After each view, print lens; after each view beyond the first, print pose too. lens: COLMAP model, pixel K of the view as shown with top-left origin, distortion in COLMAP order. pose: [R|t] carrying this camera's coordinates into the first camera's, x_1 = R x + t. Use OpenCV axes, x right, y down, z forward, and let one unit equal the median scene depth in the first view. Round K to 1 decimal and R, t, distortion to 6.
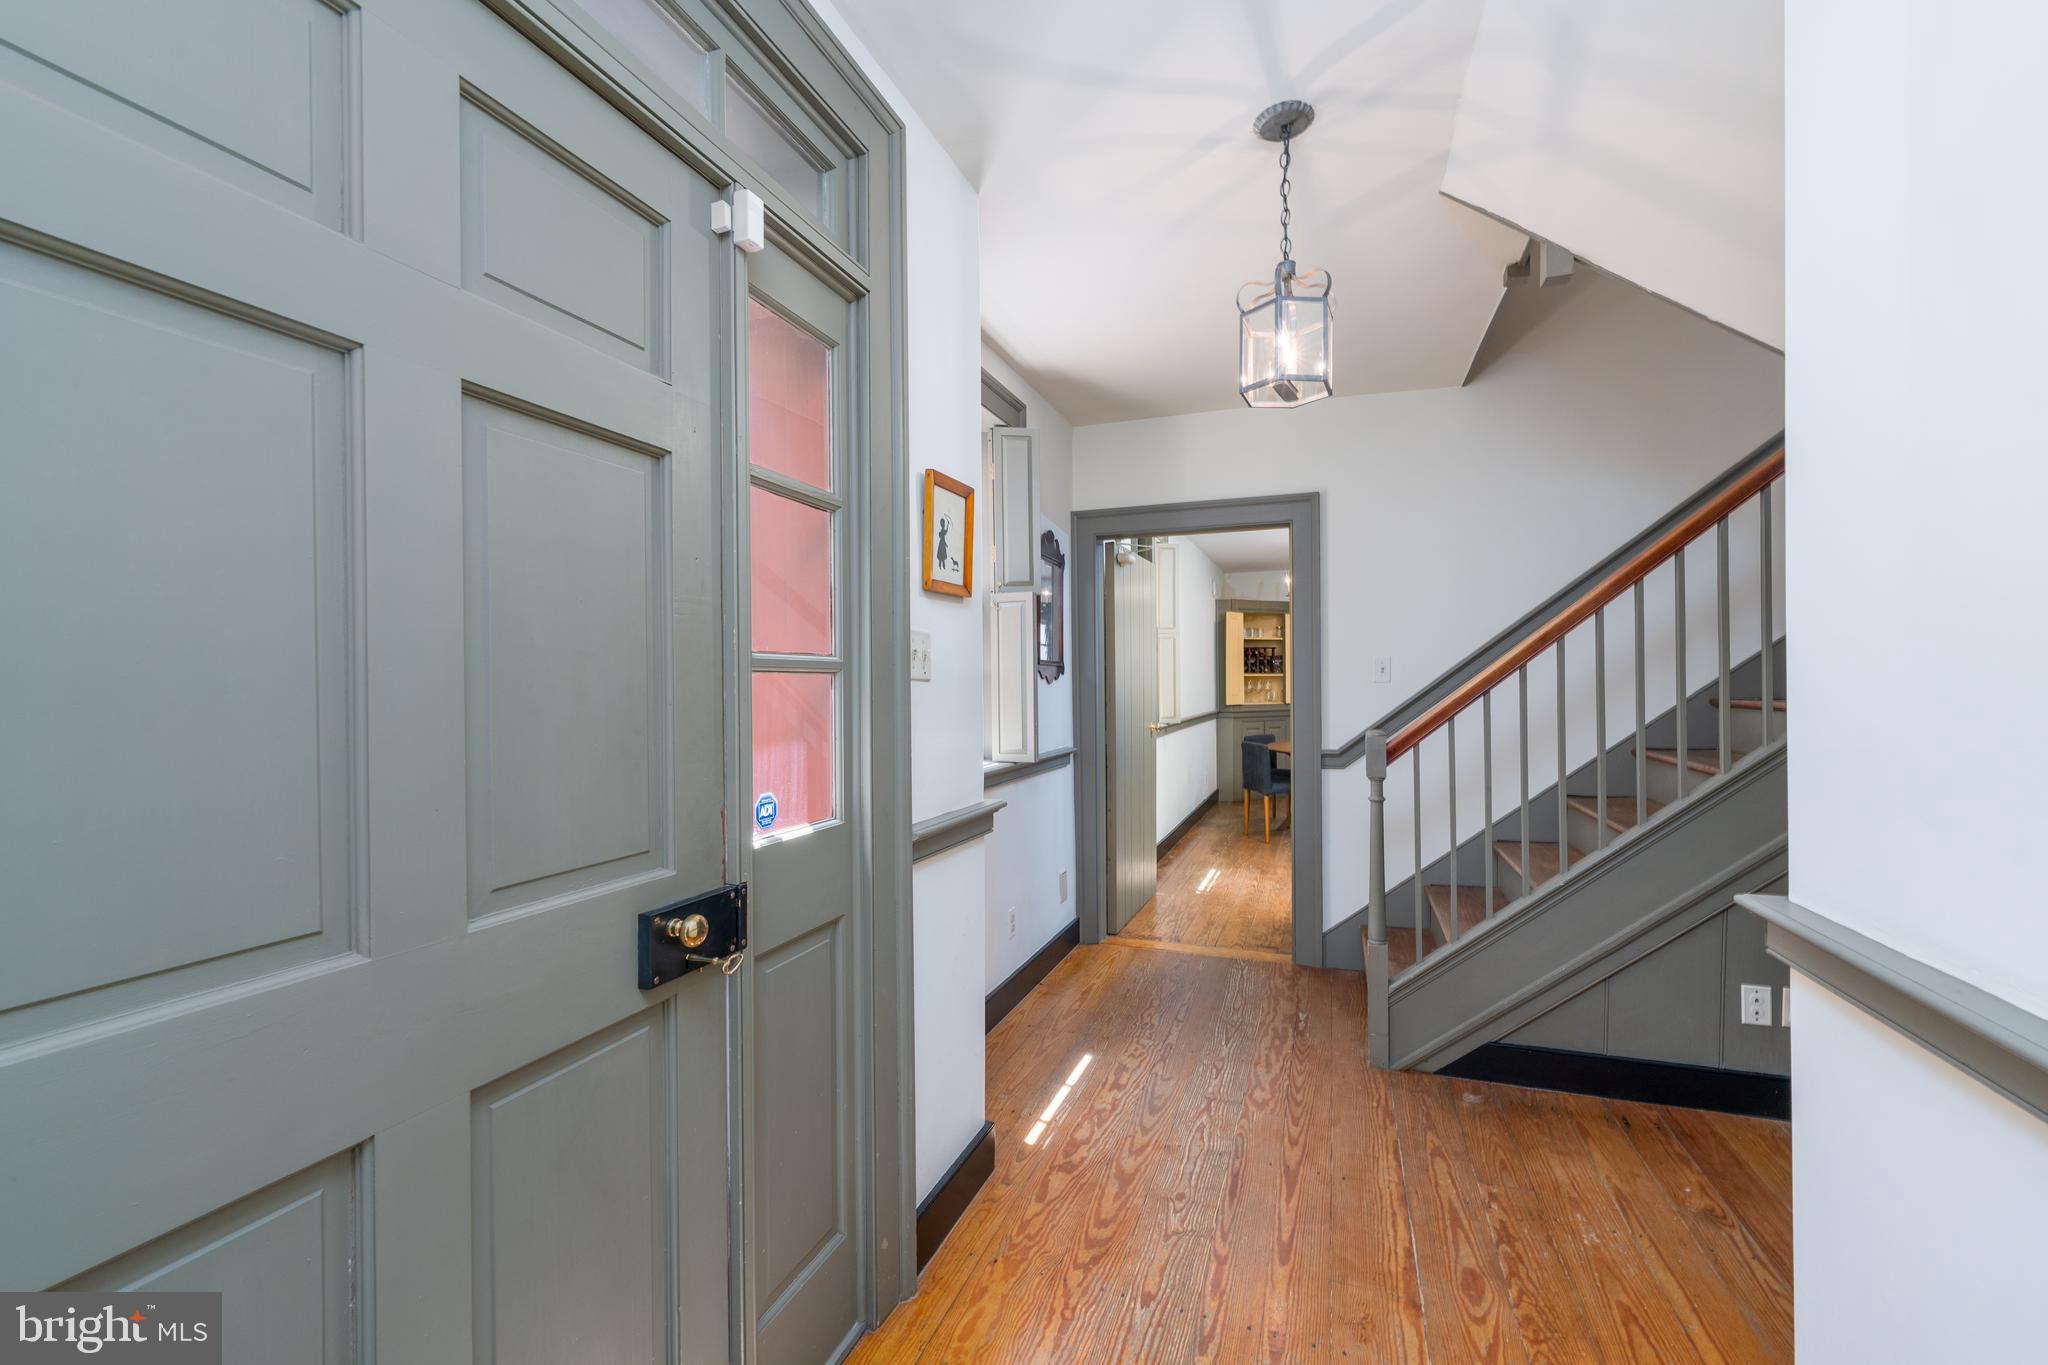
lens RADIAL K [[821.5, 0, 1039.4], [0, 821.5, 688.4], [0, 0, 1]] dist [-0.000983, -0.000550]
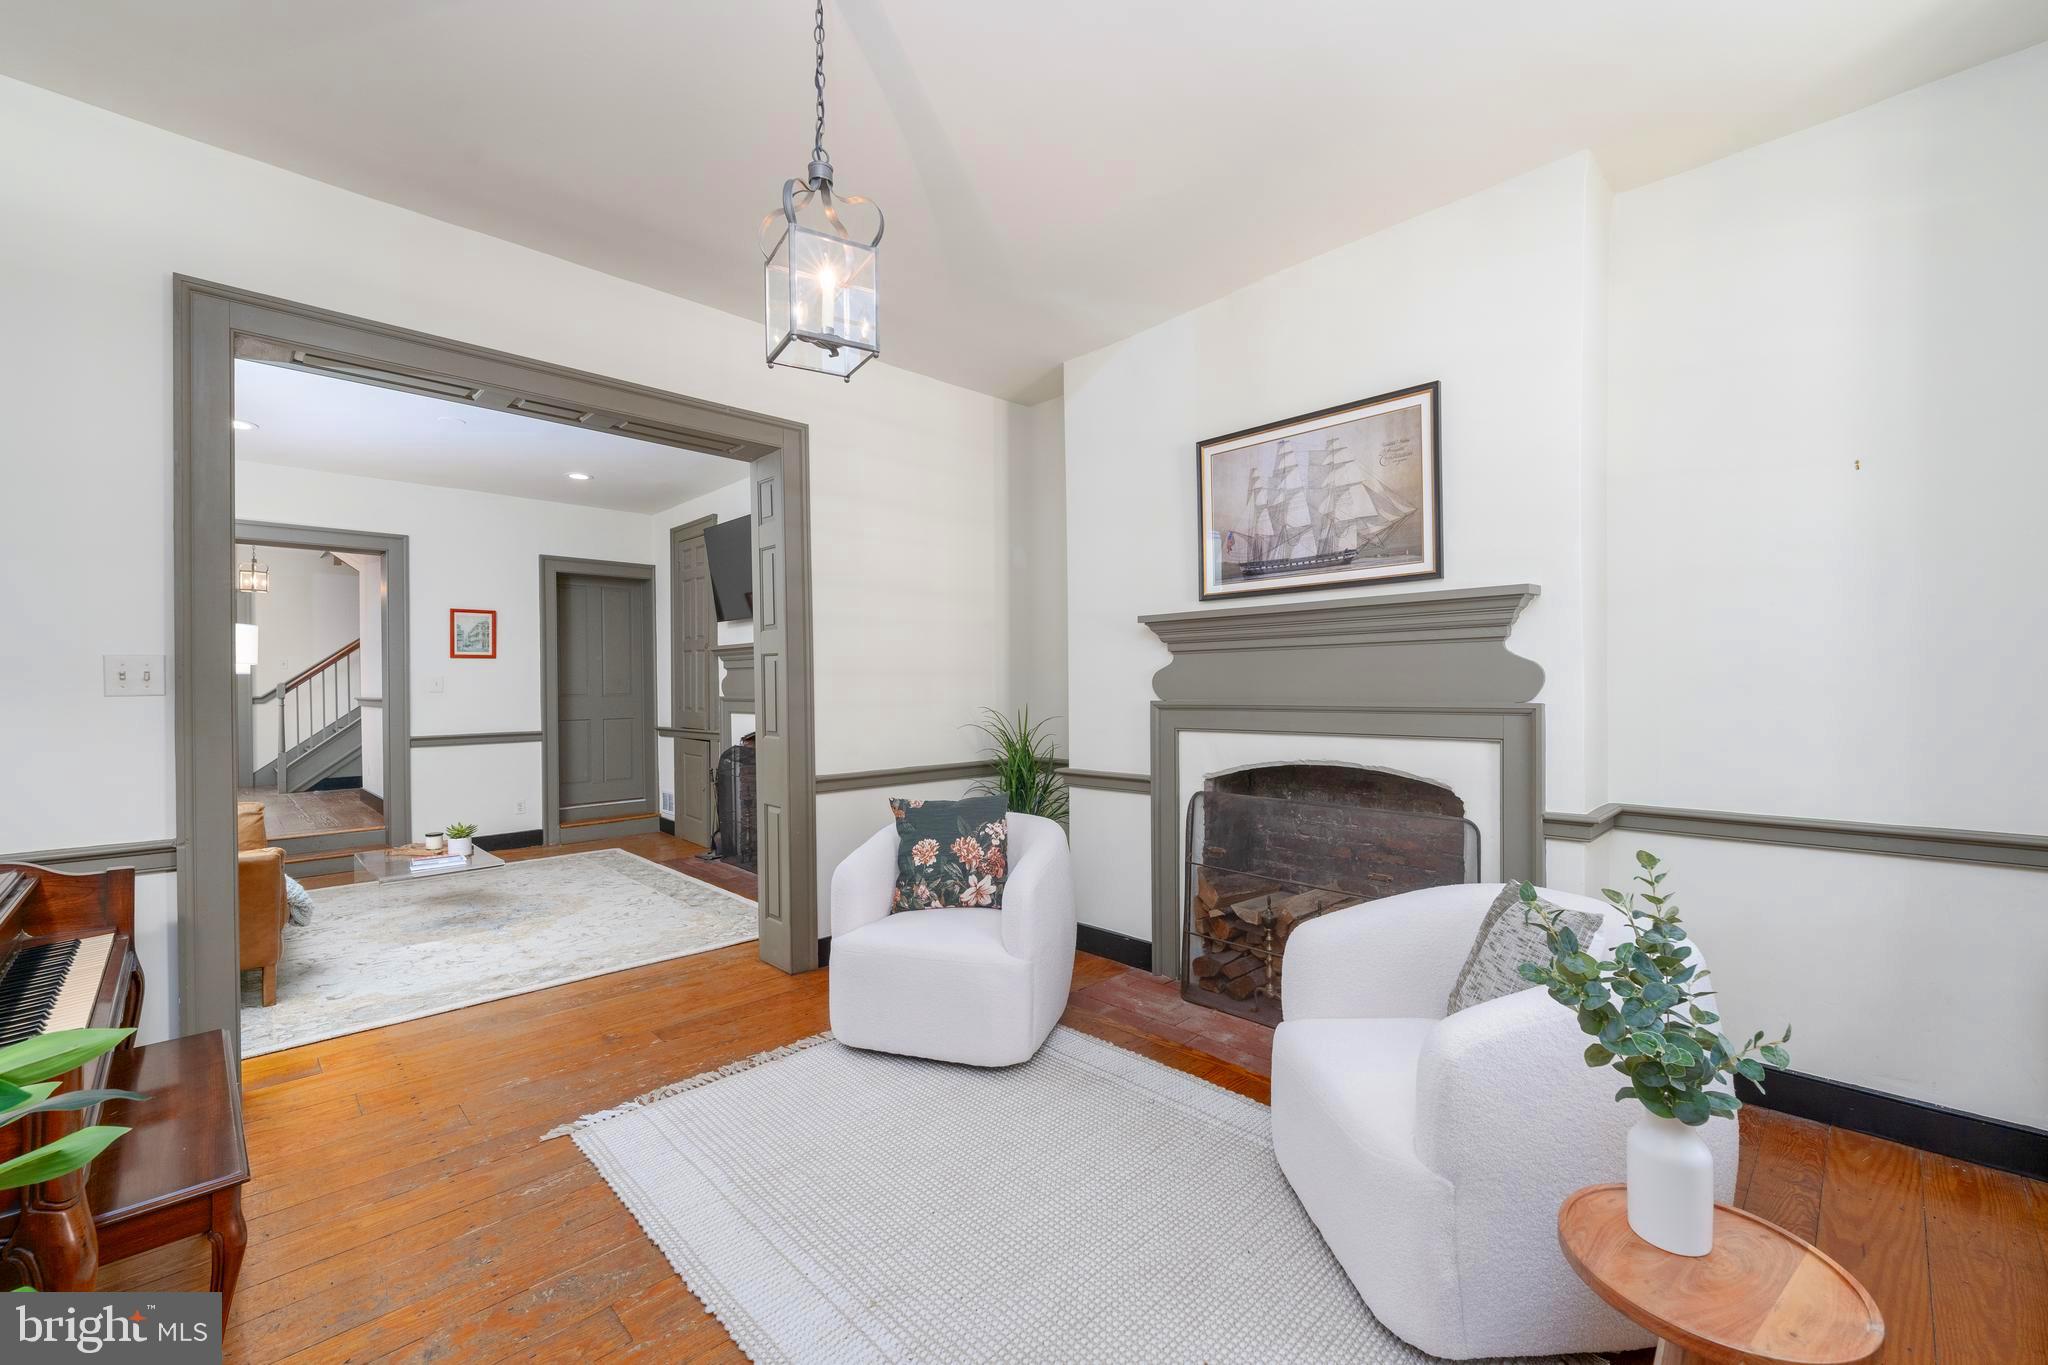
lens RADIAL K [[821.5, 0, 1039.4], [0, 821.5, 688.4], [0, 0, 1]] dist [-0.000983, -0.000550]
pose [[0.417271, -0.003368, 0.908776, -0.369013], [0.012079, 0.999925, -0.001840, 0.034251], [-0.908702, 0.011745, 0.417281, -0.881794]]
